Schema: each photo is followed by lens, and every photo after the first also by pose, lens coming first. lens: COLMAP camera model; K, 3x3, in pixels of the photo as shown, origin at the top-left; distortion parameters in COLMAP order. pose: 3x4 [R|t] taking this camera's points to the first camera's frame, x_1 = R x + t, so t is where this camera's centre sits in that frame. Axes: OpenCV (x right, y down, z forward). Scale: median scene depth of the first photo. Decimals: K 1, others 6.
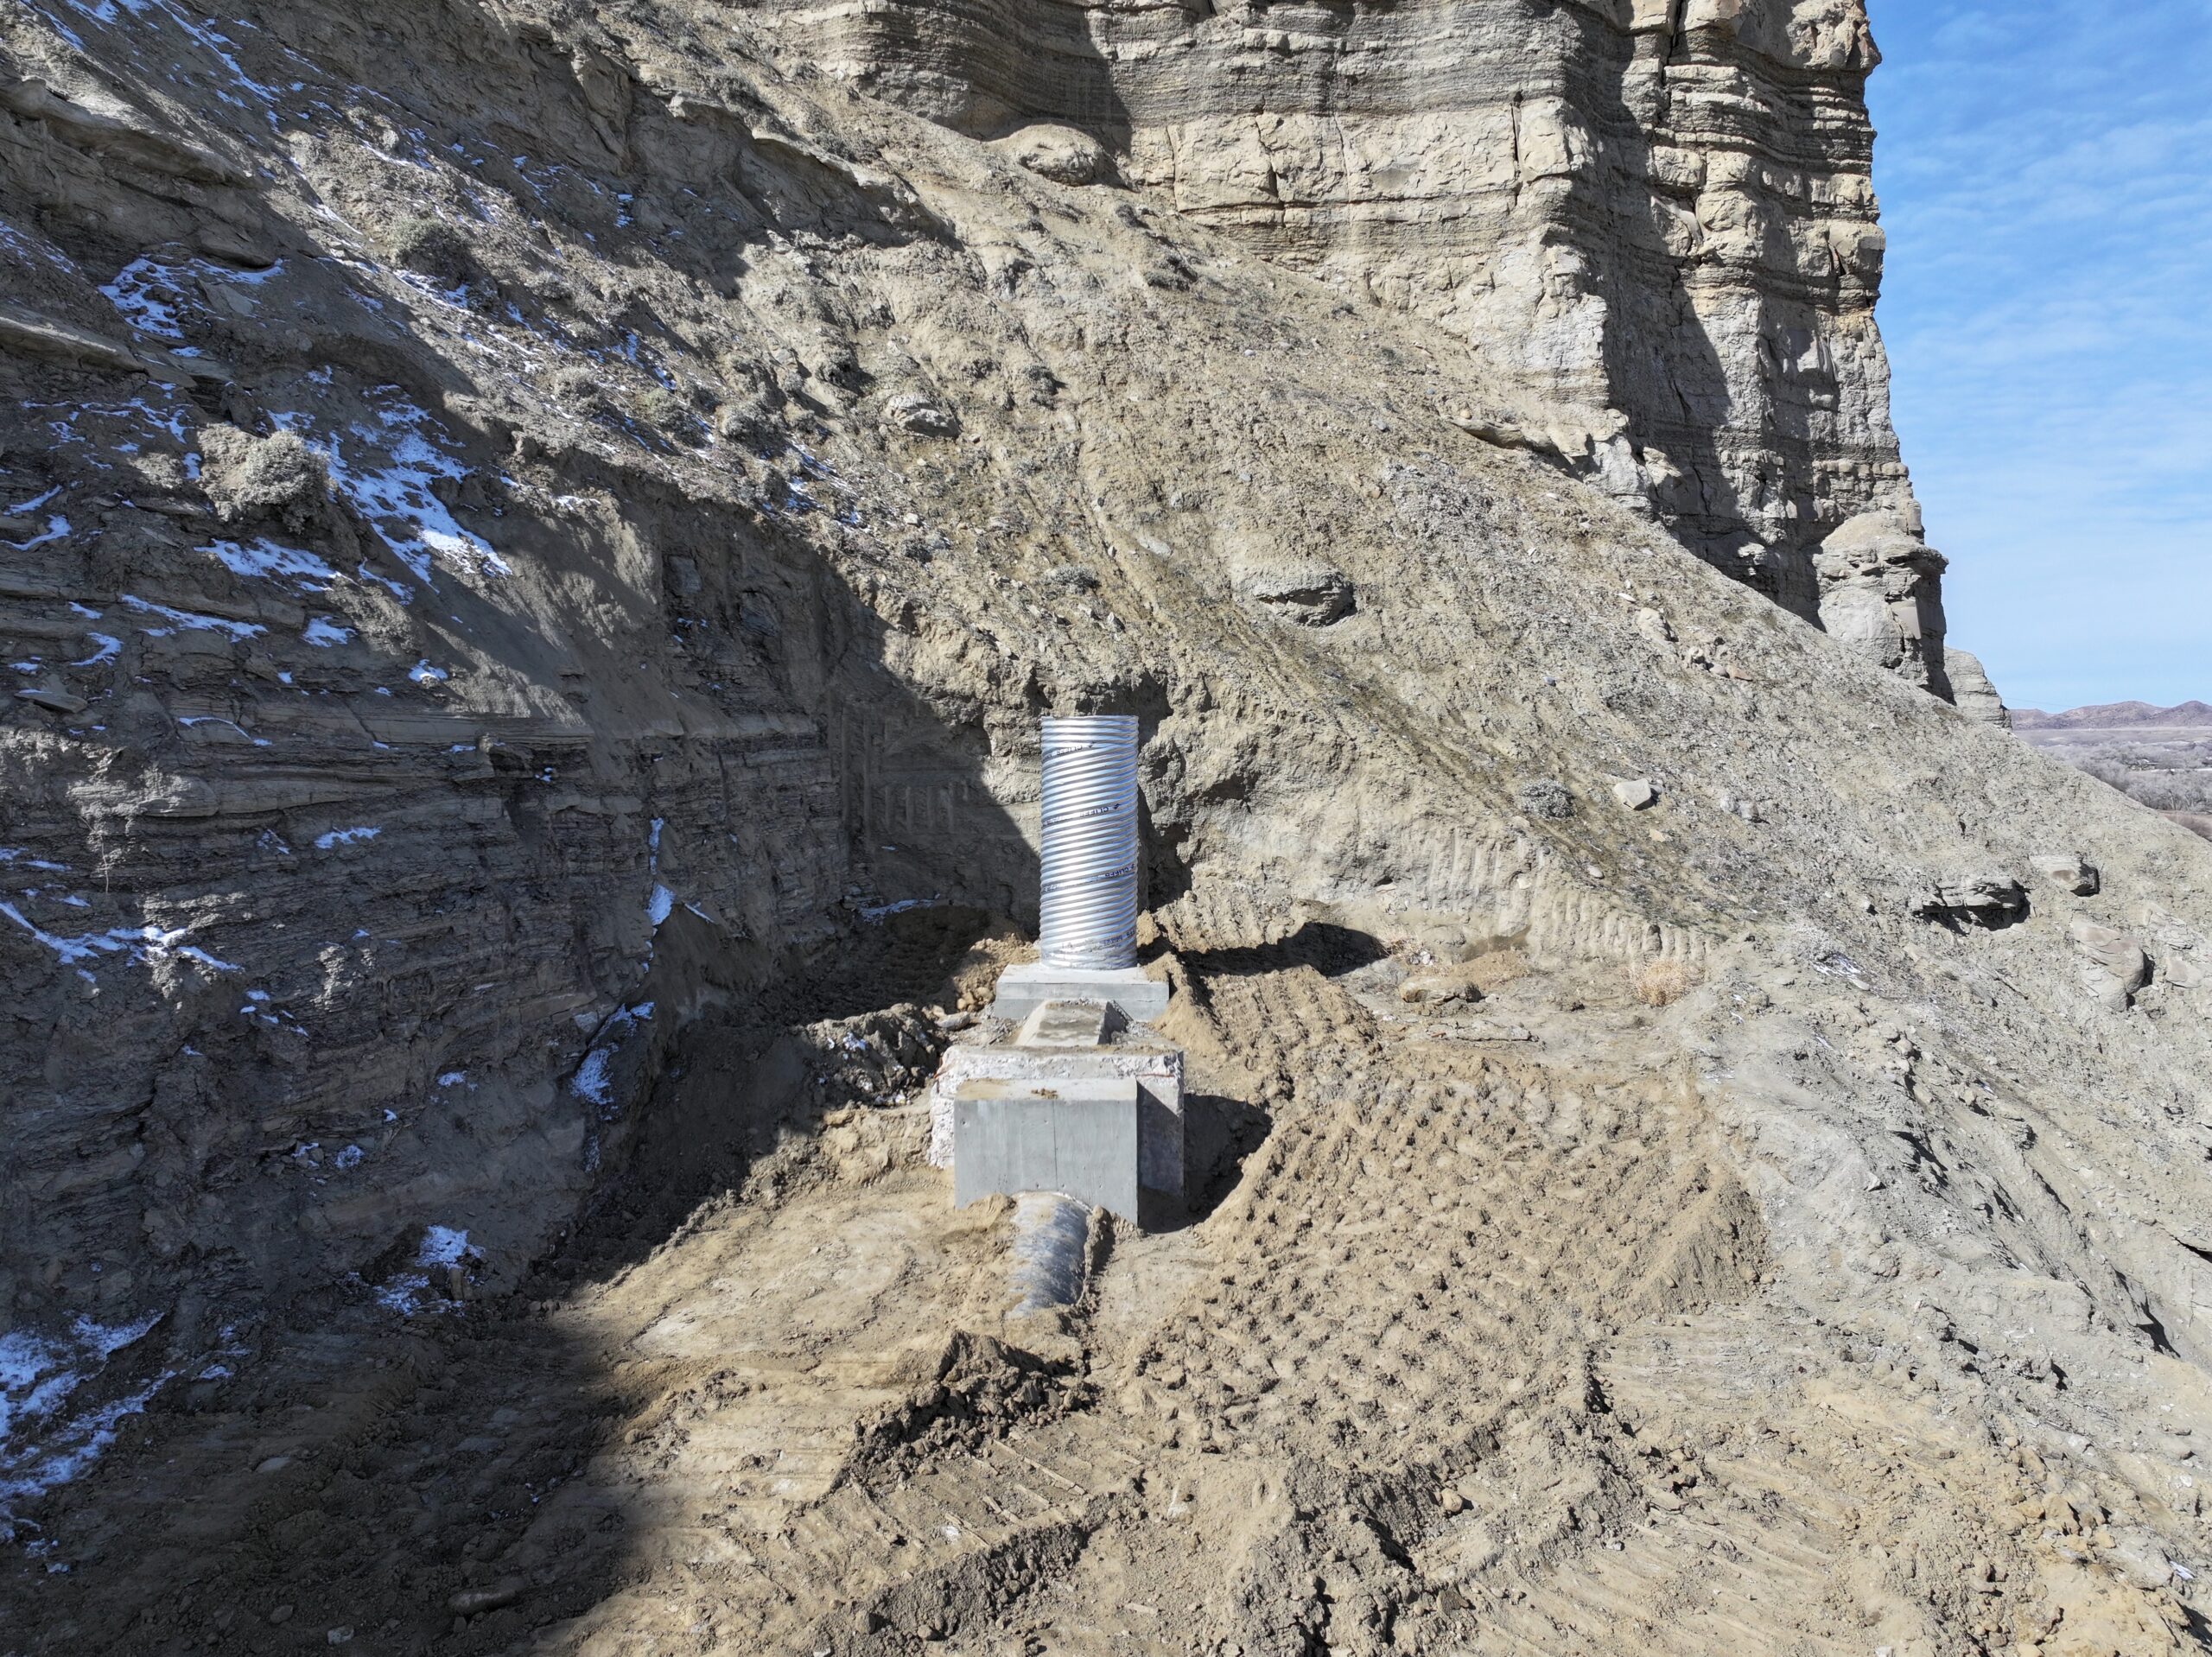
lens RADIAL K [[1536.9, 0, 1106.4], [0, 1536.9, 828.1], [0, 0, 1]] dist [0.008139, 0.003129]
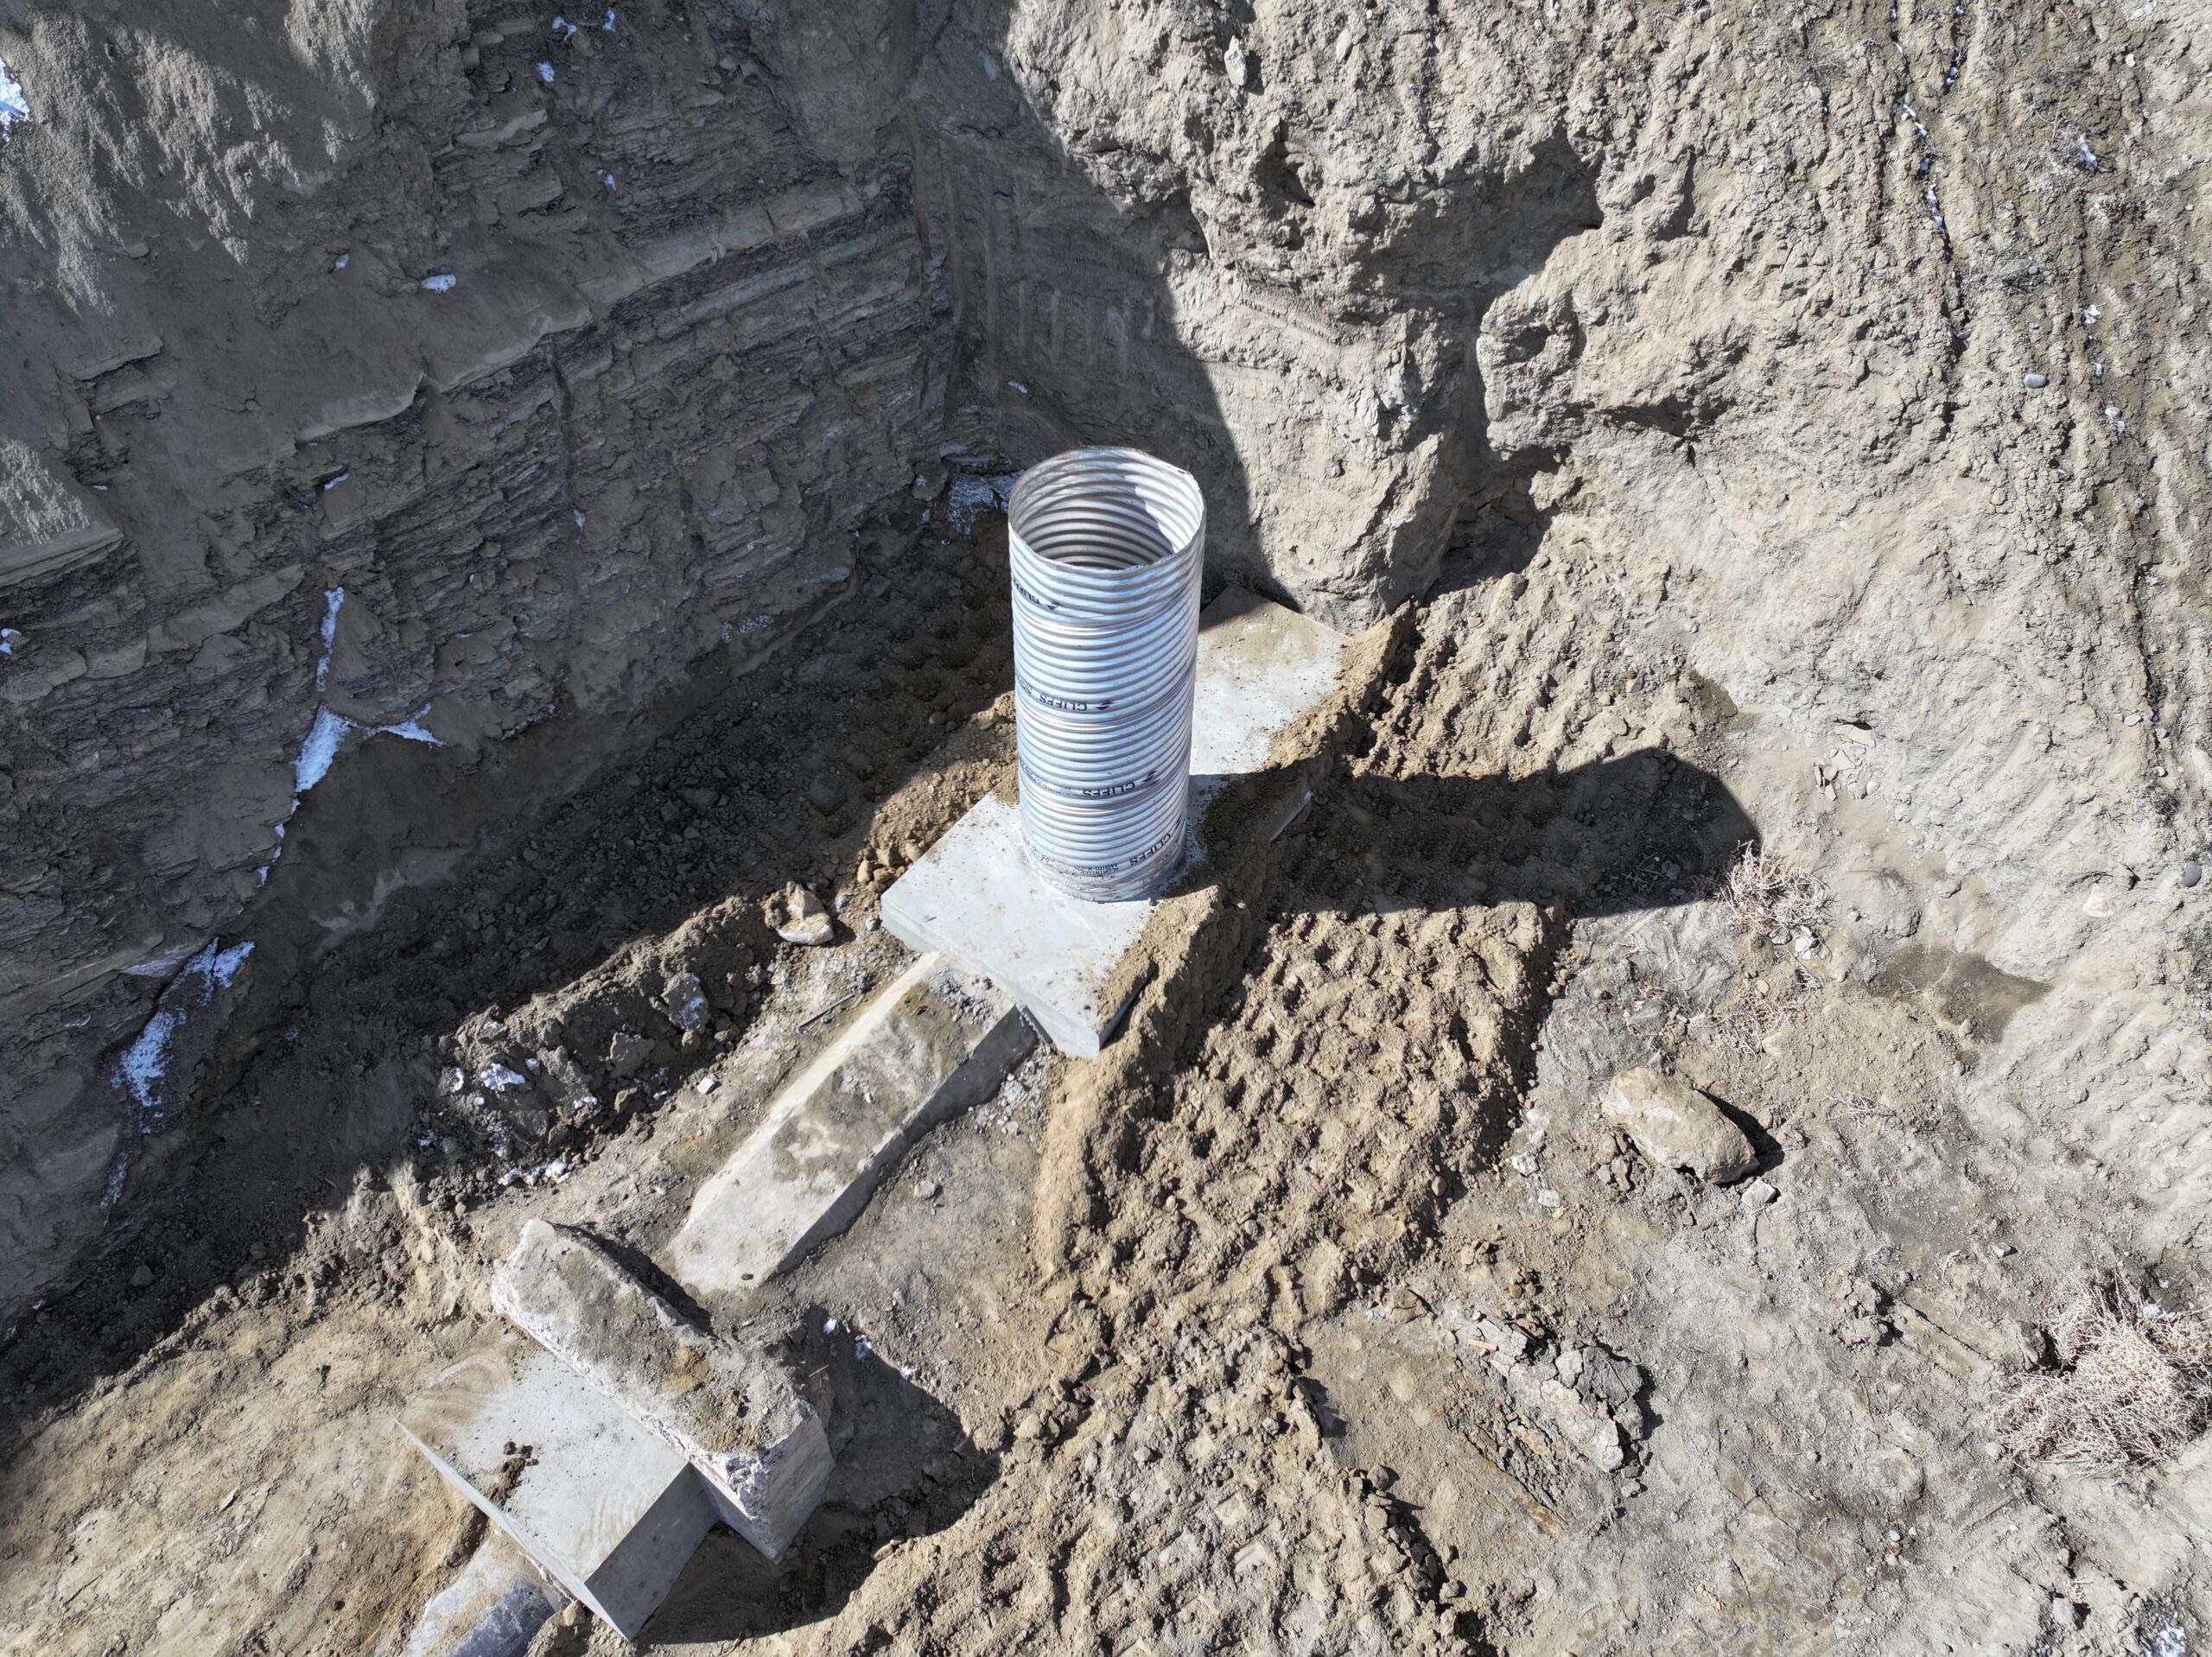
lens RADIAL K [[1536.9, 0, 1106.5], [0, 1536.9, 829.0], [0, 0, 1]] dist [0.008139, 0.003129]
pose [[0.829937, 0.420474, -0.366613, 0.178402], [-0.034380, 0.694485, 0.718685, -0.296713], [0.556796, -0.583859, 0.590835, 0.552205]]
